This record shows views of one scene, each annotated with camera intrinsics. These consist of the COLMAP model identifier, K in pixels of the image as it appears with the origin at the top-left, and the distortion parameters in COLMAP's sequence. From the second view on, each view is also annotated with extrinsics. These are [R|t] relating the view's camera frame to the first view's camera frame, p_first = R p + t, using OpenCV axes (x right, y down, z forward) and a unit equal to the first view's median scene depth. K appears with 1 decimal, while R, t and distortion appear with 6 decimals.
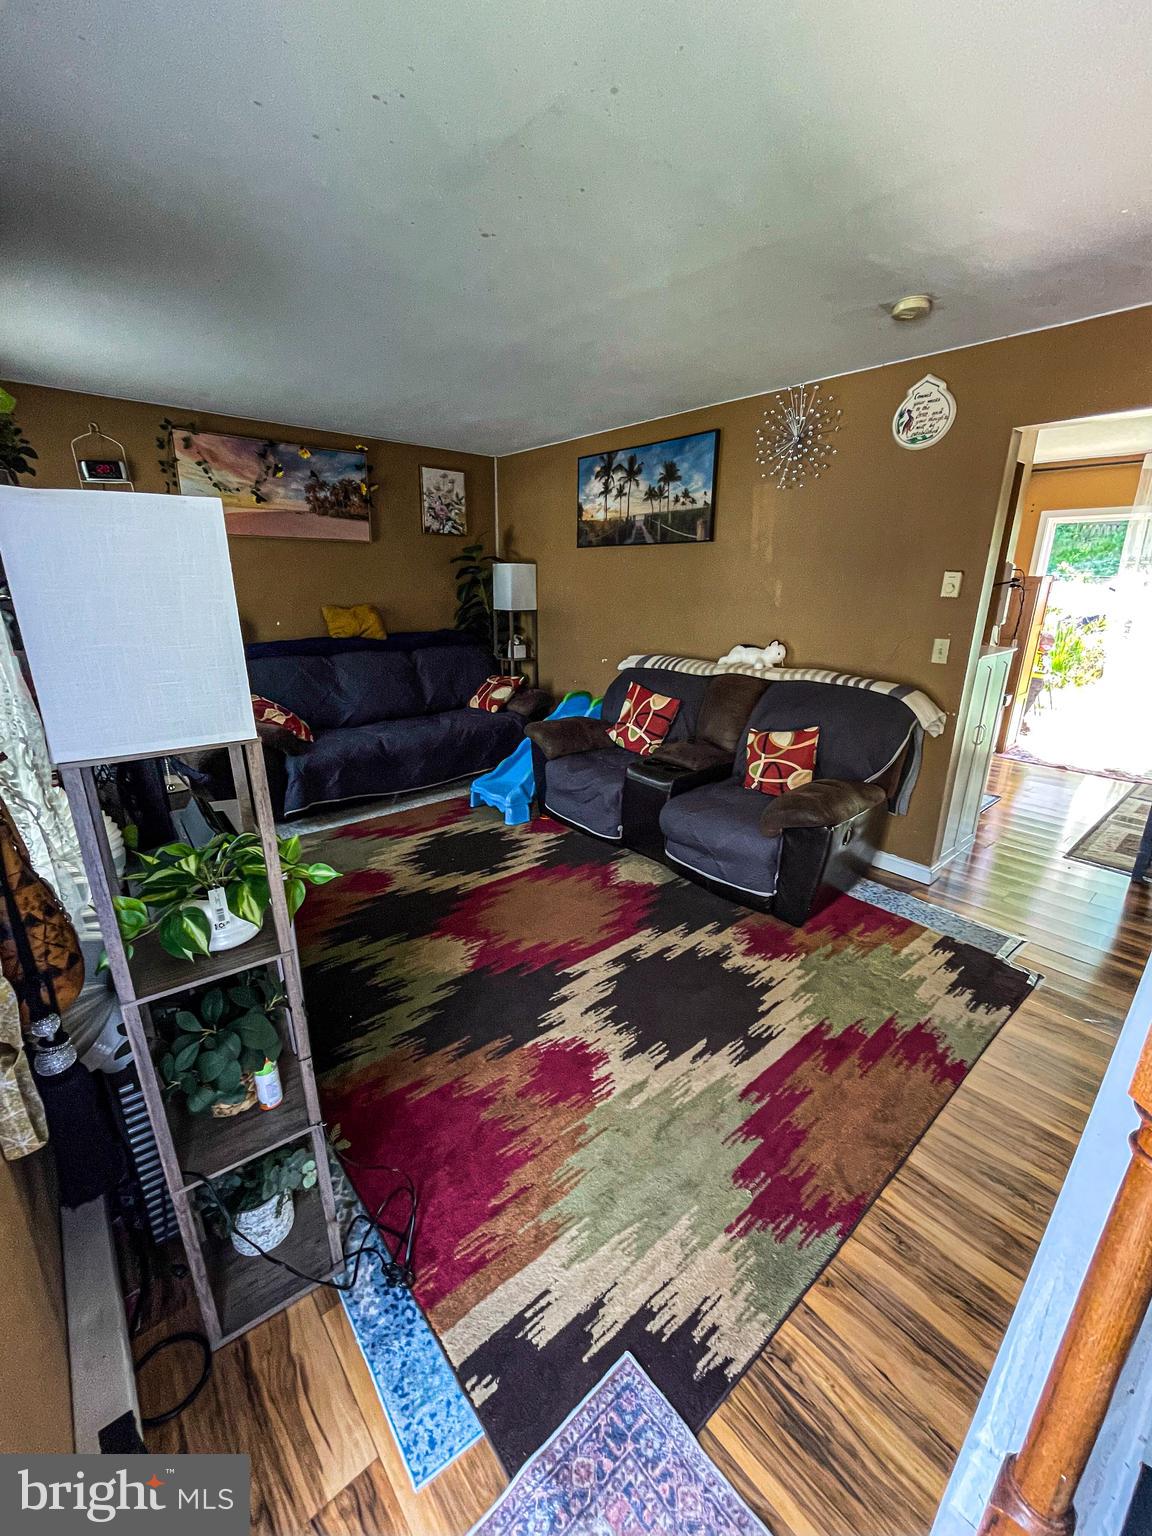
lens RADIAL K [[624.5, 0, 576.0], [0, 624.5, 768.0], [0, 0, 1]] dist [-0.000132, 0.000241]
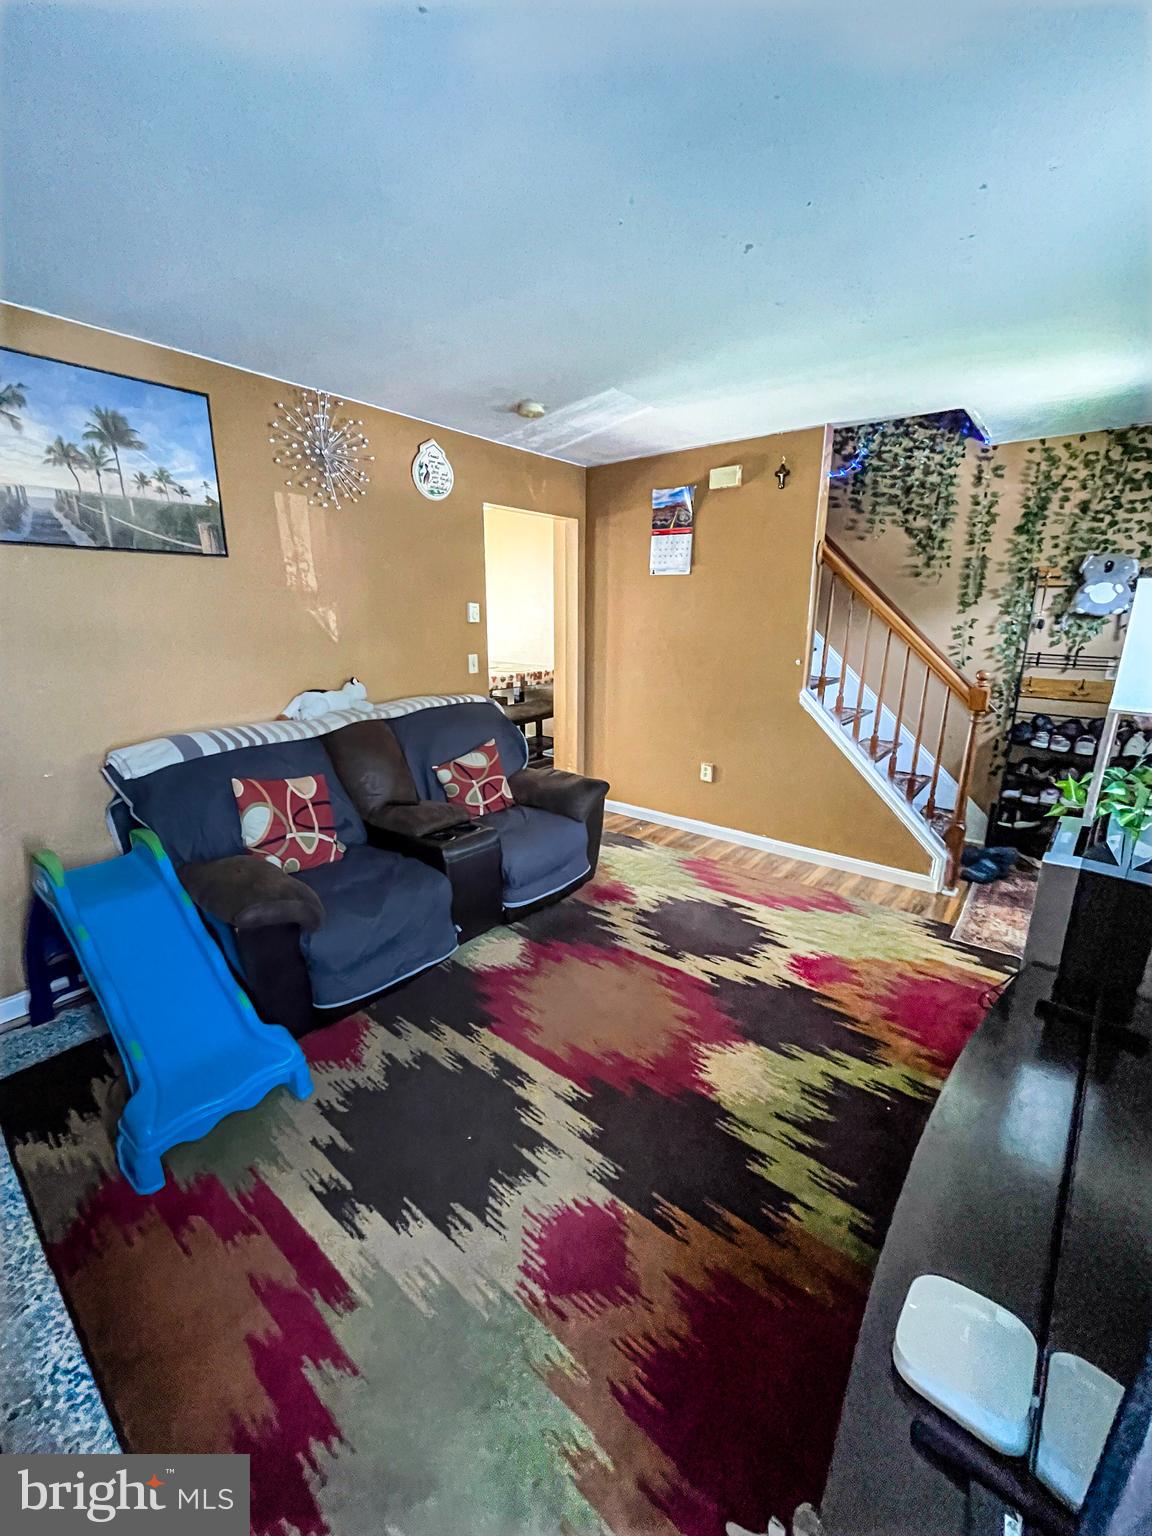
lens RADIAL K [[624.5, 0, 576.0], [0, 624.5, 768.0], [0, 0, 1]] dist [-0.000132, 0.000241]
pose [[-0.178776, -0.252103, 0.951043, -0.659526], [0.283647, 0.912370, 0.295171, -0.279869], [-0.942117, 0.322530, -0.091601, 0.889775]]
